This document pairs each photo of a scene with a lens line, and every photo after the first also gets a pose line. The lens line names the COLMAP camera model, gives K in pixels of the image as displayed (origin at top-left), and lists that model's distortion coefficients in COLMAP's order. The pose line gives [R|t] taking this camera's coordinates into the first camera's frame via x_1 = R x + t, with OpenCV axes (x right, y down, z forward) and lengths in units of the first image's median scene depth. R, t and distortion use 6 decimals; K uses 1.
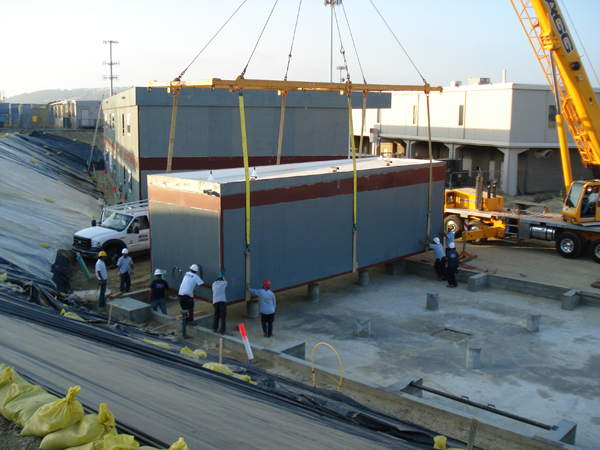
lens RADIAL K [[668.9, 0, 301.3], [0, 668.9, 227.8], [0, 0, 1]] dist [-0.102185, 0.000000]
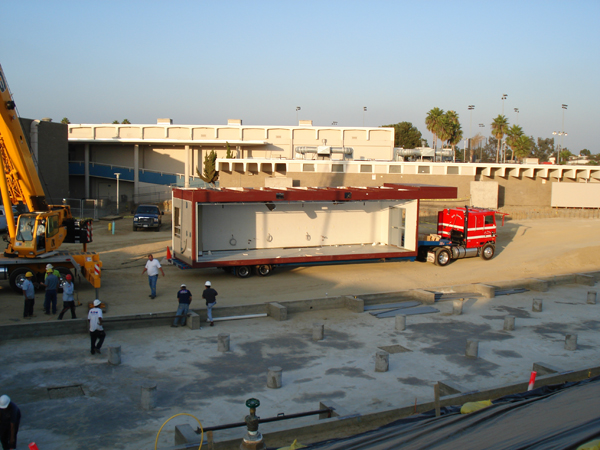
lens RADIAL K [[668.9, 0, 292.9], [0, 668.9, 243.7], [0, 0, 1]] dist [-0.102185, 0.000000]
pose [[0.358159, -0.117517, 0.926235, -0.427312], [0.140775, 0.987503, 0.070855, -0.051228], [-0.922987, 0.105014, 0.370227, 0.342551]]
